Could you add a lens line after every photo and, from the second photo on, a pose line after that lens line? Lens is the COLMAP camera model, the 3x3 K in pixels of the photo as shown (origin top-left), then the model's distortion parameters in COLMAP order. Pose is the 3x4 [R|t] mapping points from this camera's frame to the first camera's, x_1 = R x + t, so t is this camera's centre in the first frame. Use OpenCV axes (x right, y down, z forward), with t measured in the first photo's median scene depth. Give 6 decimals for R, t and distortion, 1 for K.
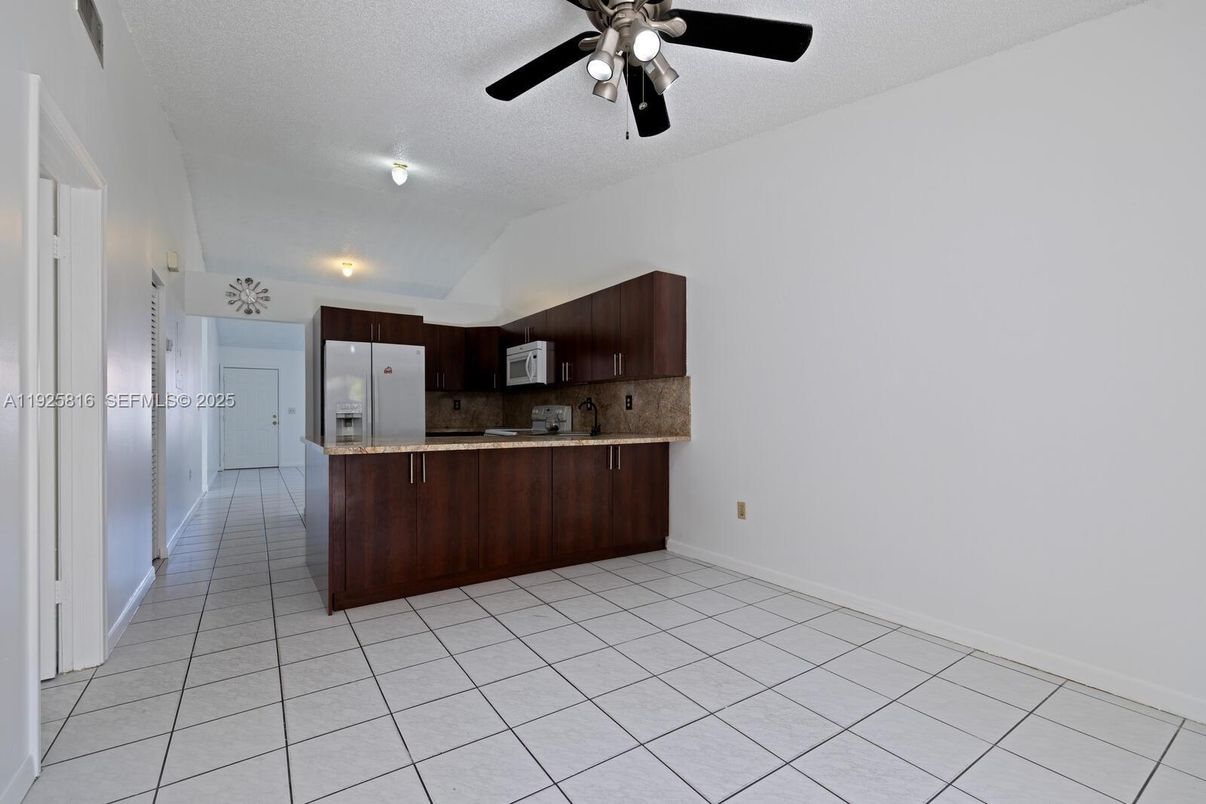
lens RADIAL K [[522.0, 0, 603.0], [0, 522.0, 407.9], [0, 0, 1]] dist [-0.001037, -0.000029]
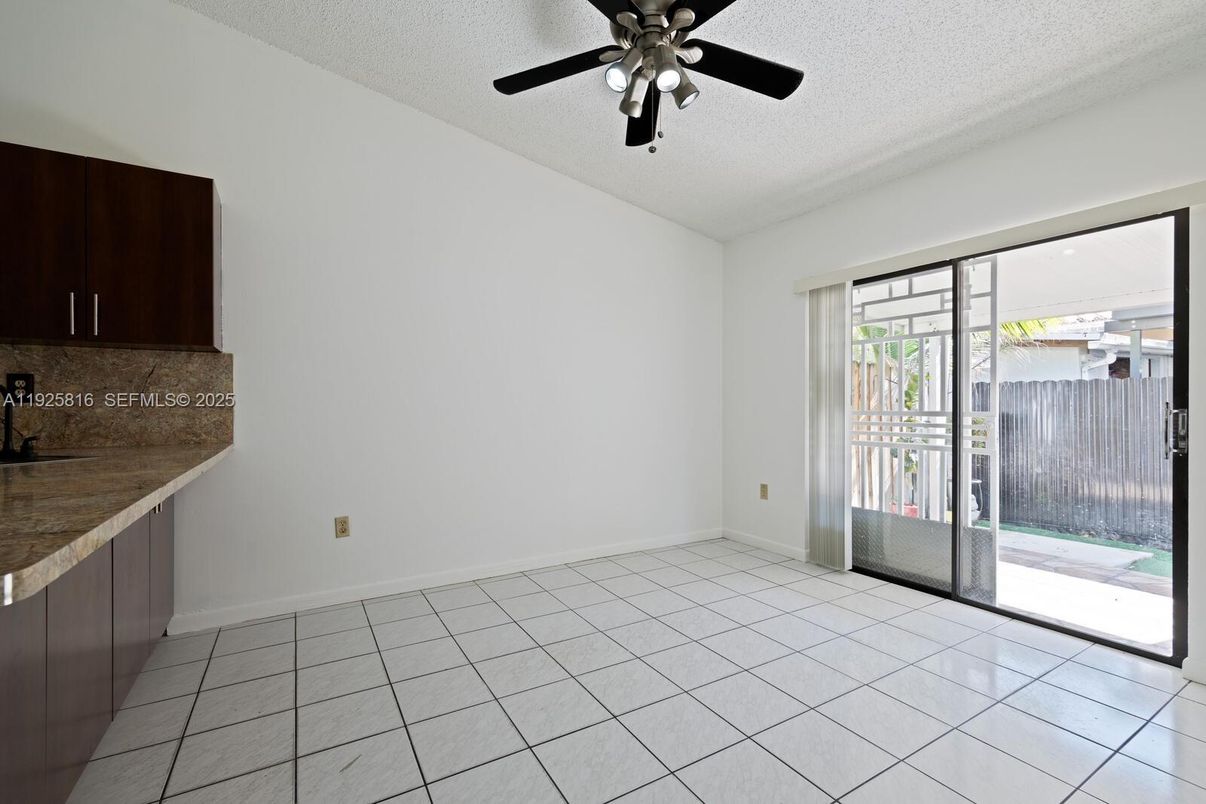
lens RADIAL K [[532.7, 0, 610.8], [0, 532.7, 402.6], [0, 0, 1]] dist [-0.000795, -0.000056]
pose [[0.046072, -0.000636, 0.998938, -0.387613], [-0.009406, 0.999955, 0.001070, -0.002155], [-0.998894, -0.009445, 0.046064, 0.384044]]
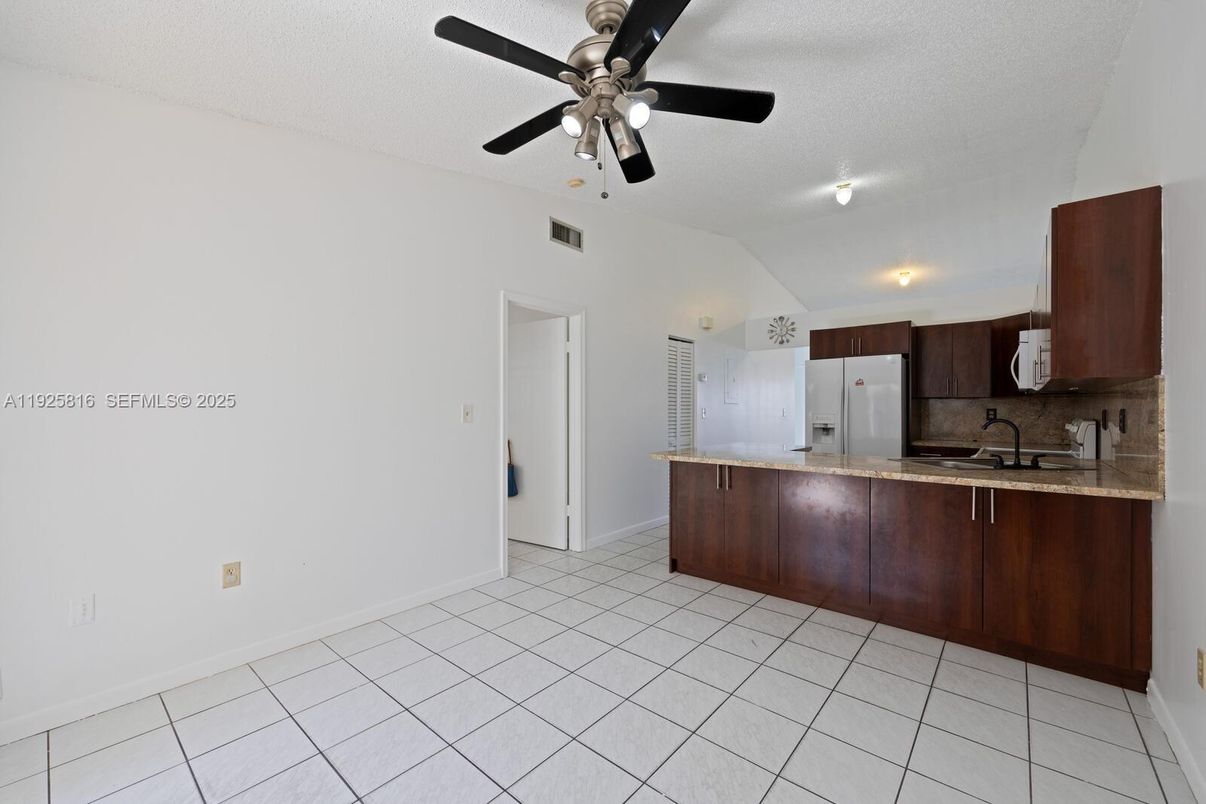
lens RADIAL K [[483.3, 0, 603.0], [0, 483.3, 402.0], [0, 0, 1]] dist [0.000716, 0.000097]
pose [[0.267835, -0.011905, -0.963391, 0.380298], [0.005679, 0.999926, -0.010778, -0.026879], [0.963448, -0.002584, 0.267883, 0.265216]]
